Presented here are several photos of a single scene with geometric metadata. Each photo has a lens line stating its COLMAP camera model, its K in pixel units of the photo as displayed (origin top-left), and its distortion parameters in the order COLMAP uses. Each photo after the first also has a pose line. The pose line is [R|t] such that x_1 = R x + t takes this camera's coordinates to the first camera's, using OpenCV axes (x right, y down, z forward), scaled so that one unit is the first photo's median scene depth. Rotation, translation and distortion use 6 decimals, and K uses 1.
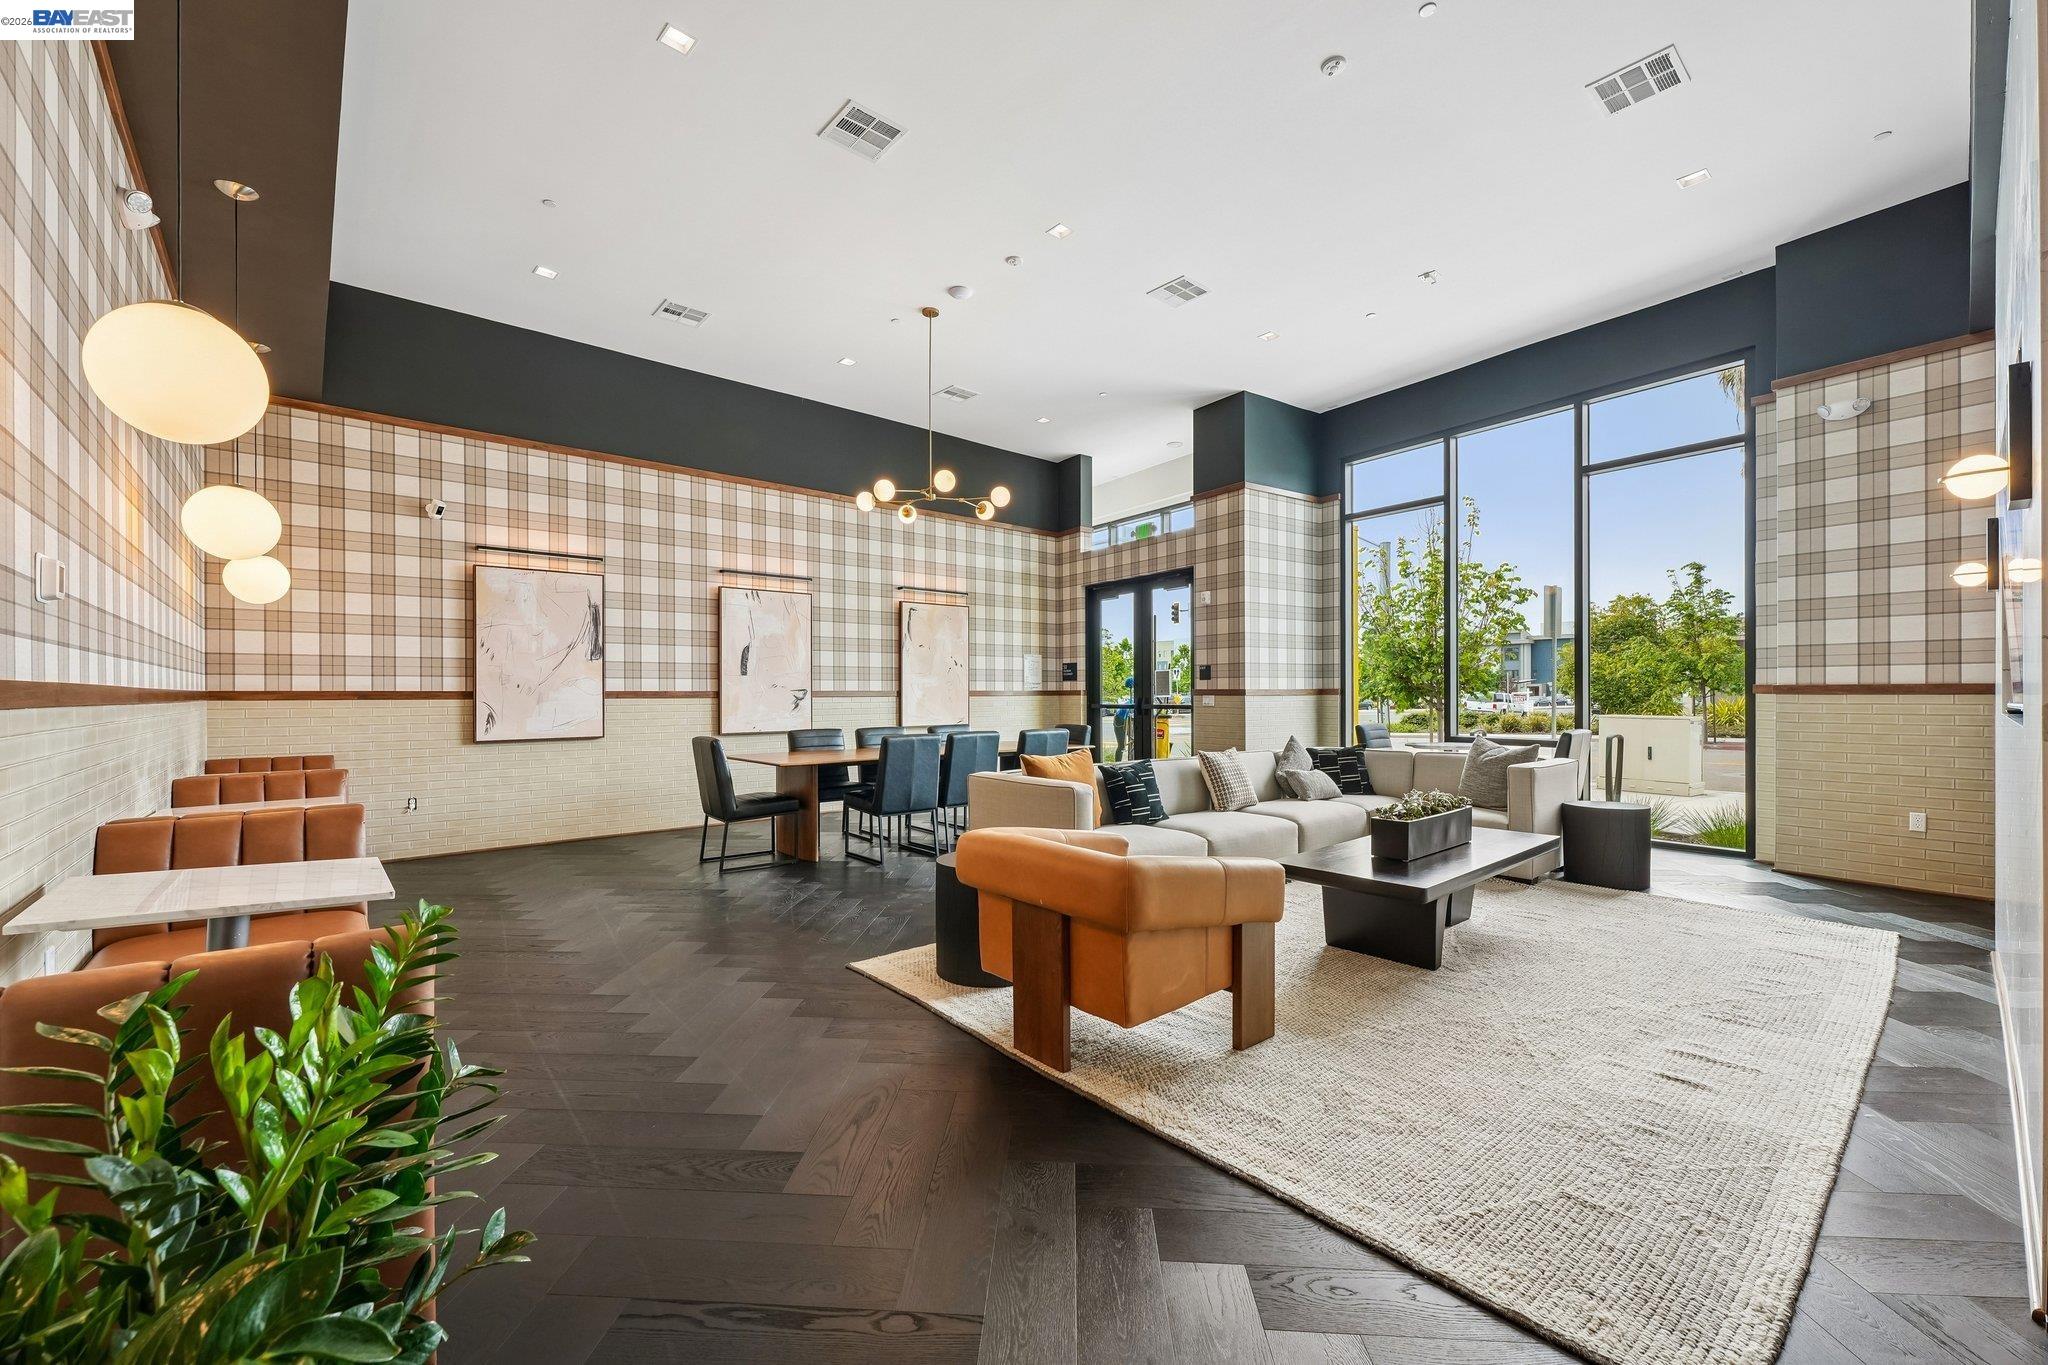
lens RADIAL K [[805.4, 0, 1017.5], [0, 805.4, 696.2], [0, 0, 1]] dist [-0.018804, -0.000032]
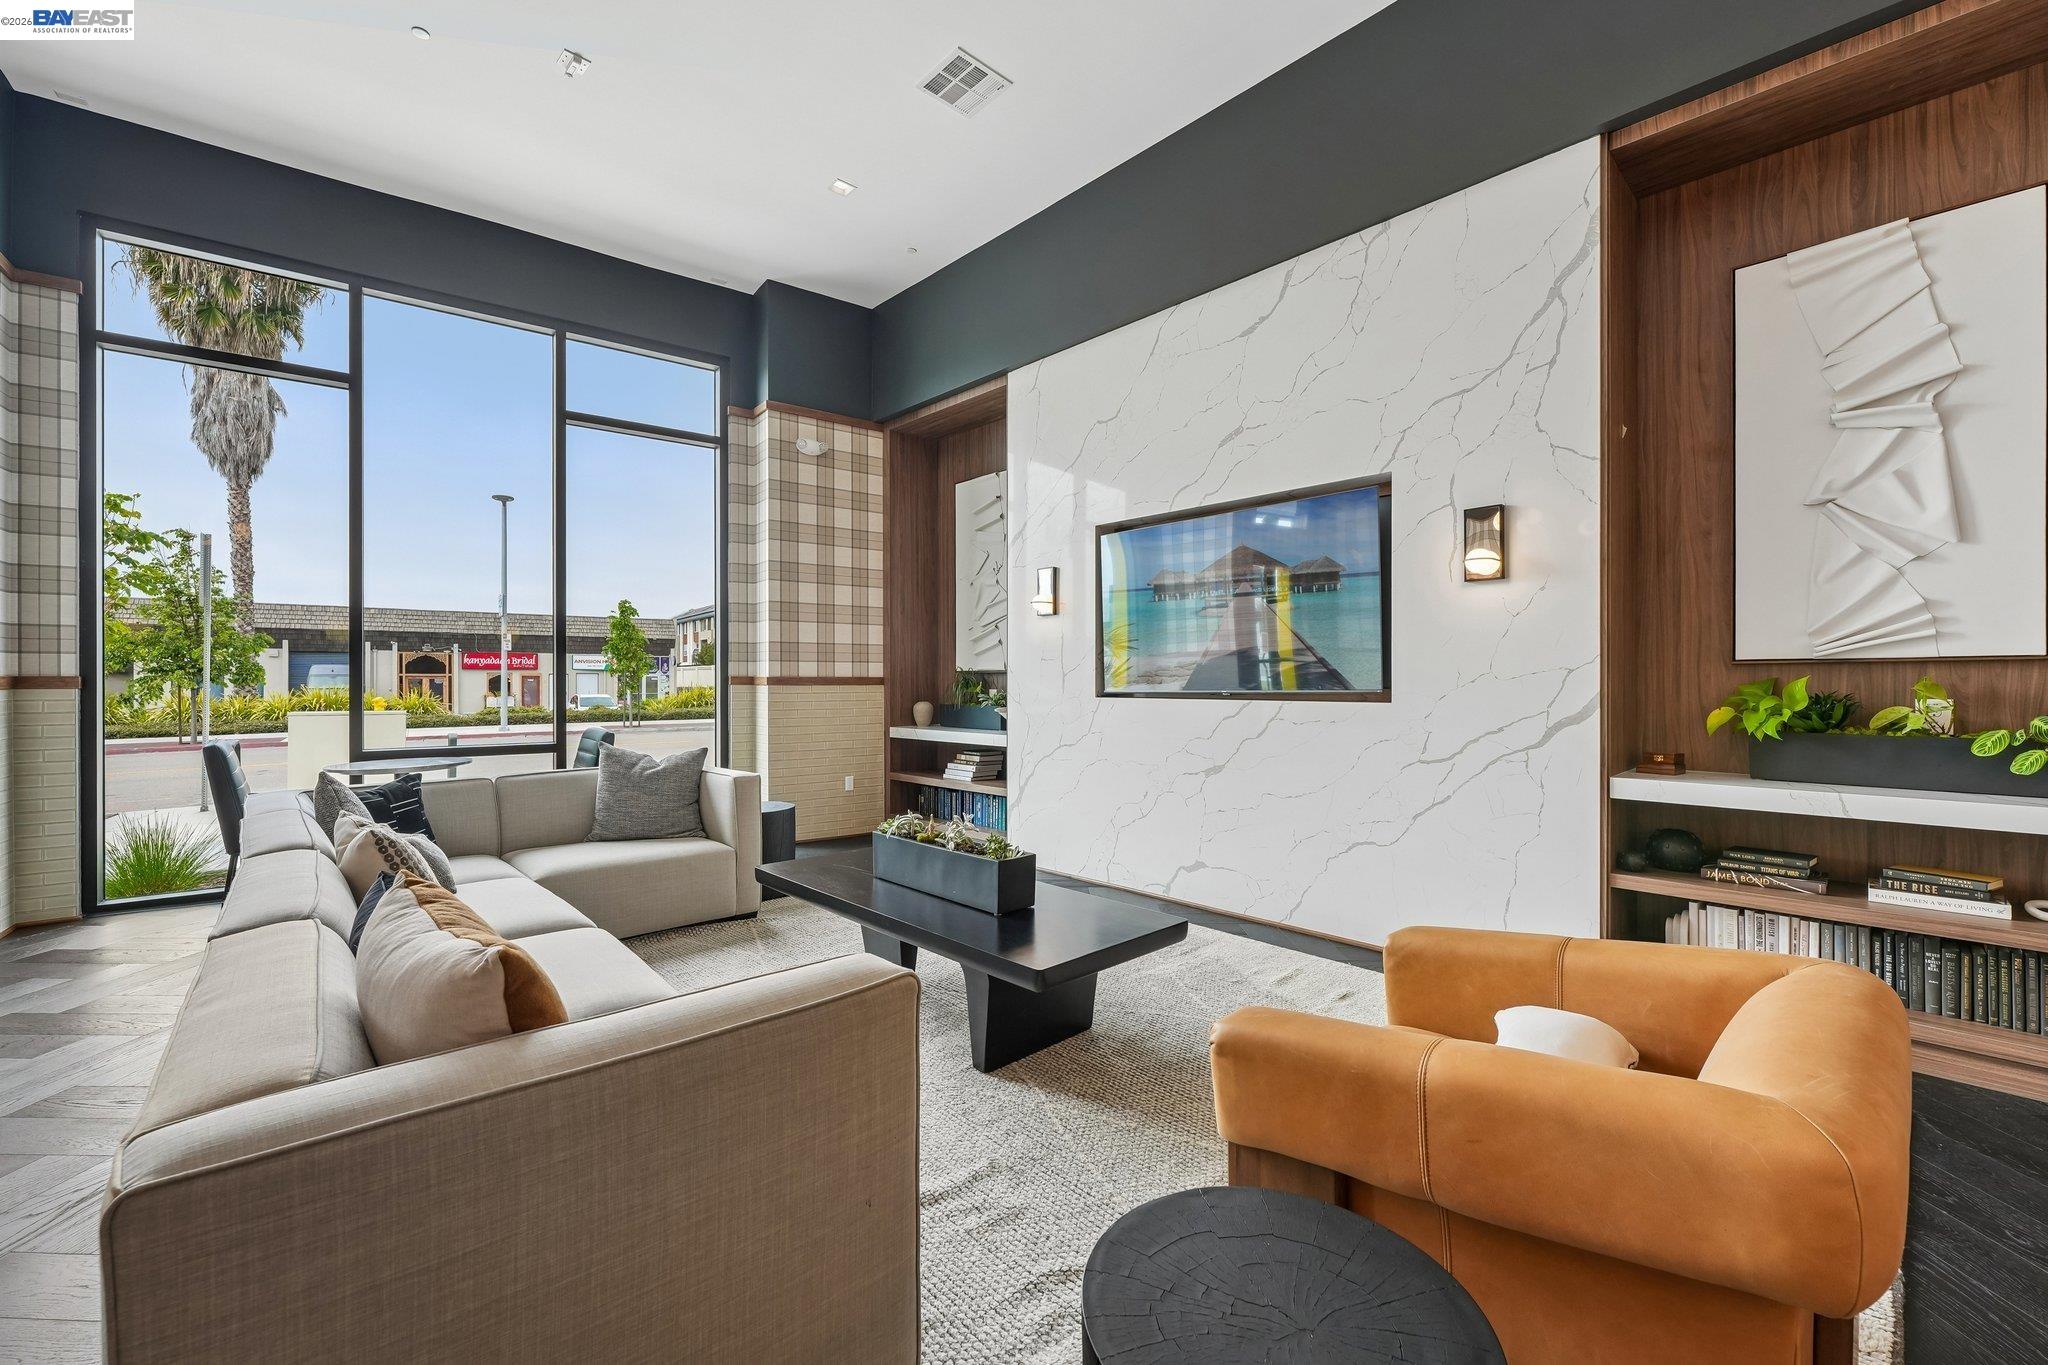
lens RADIAL K [[827.2, 0, 998.2], [0, 827.2, 680.6], [0, 0, 1]] dist [-0.000439, -0.000063]
pose [[-0.032225, 0.004297, 0.999471, -0.126865], [0.004652, 0.999981, -0.004149, -0.001843], [-0.999470, 0.004516, -0.032245, 0.454273]]
